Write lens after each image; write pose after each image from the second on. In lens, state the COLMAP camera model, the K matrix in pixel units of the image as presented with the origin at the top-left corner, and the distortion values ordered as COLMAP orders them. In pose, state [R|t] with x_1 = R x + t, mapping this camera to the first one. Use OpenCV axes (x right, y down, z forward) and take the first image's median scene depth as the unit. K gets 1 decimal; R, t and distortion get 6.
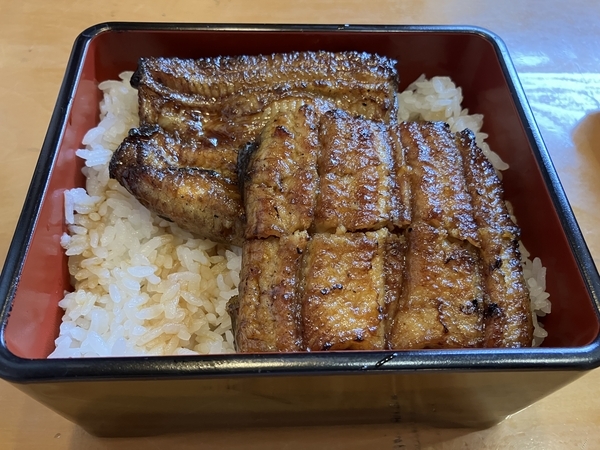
lens RADIAL K [[489.9, 0, 285.5], [0, 489.9, 231.4], [0, 0, 1]] dist [0.010513, -0.022332]
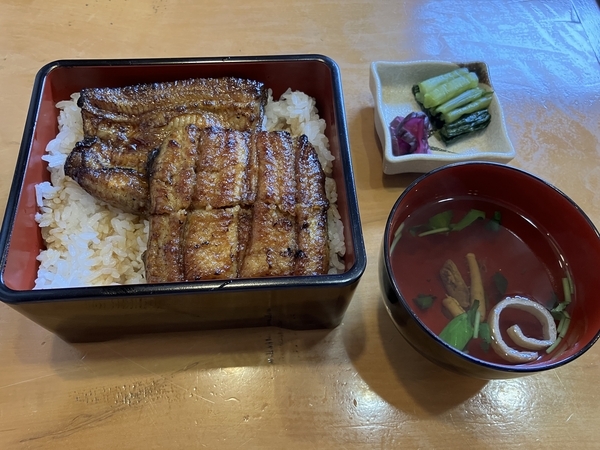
lens RADIAL K [[489.9, 0, 301.5], [0, 489.9, 223.9], [0, 0, 1]] dist [0.010513, -0.022332]
pose [[0.999180, -0.029312, 0.027935, 0.344305], [0.026147, 0.993848, 0.107622, -0.107515], [-0.030917, -0.106804, 0.993799, -0.578283]]
